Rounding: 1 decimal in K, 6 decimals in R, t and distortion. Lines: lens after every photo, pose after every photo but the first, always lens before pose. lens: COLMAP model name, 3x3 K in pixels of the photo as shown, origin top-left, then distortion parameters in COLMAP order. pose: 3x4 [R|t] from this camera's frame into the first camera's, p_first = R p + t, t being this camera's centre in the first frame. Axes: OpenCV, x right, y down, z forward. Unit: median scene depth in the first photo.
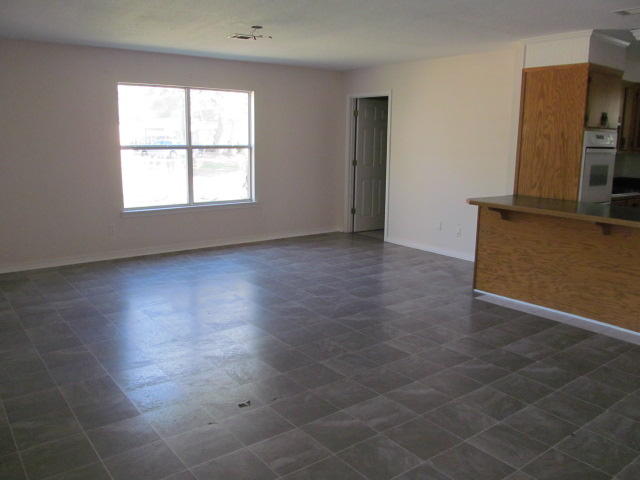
lens RADIAL K [[528.9, 0, 320.3], [0, 528.9, 239.7], [0, 0, 1]] dist [-0.041916, 0.003639]
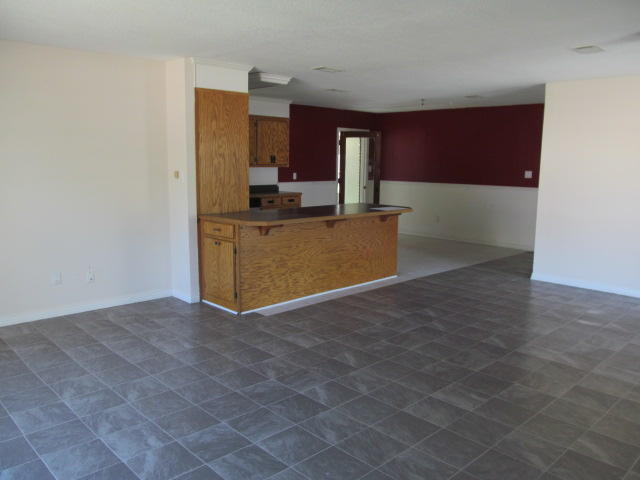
lens RADIAL K [[528.9, 0, 319.9], [0, 528.9, 238.8], [0, 0, 1]] dist [-0.041916, 0.003639]
pose [[-0.095600, -0.165200, 0.981616, -0.679018], [0.179789, 0.967049, 0.180258, -0.194732], [-0.979049, 0.193716, -0.062749, 0.921045]]
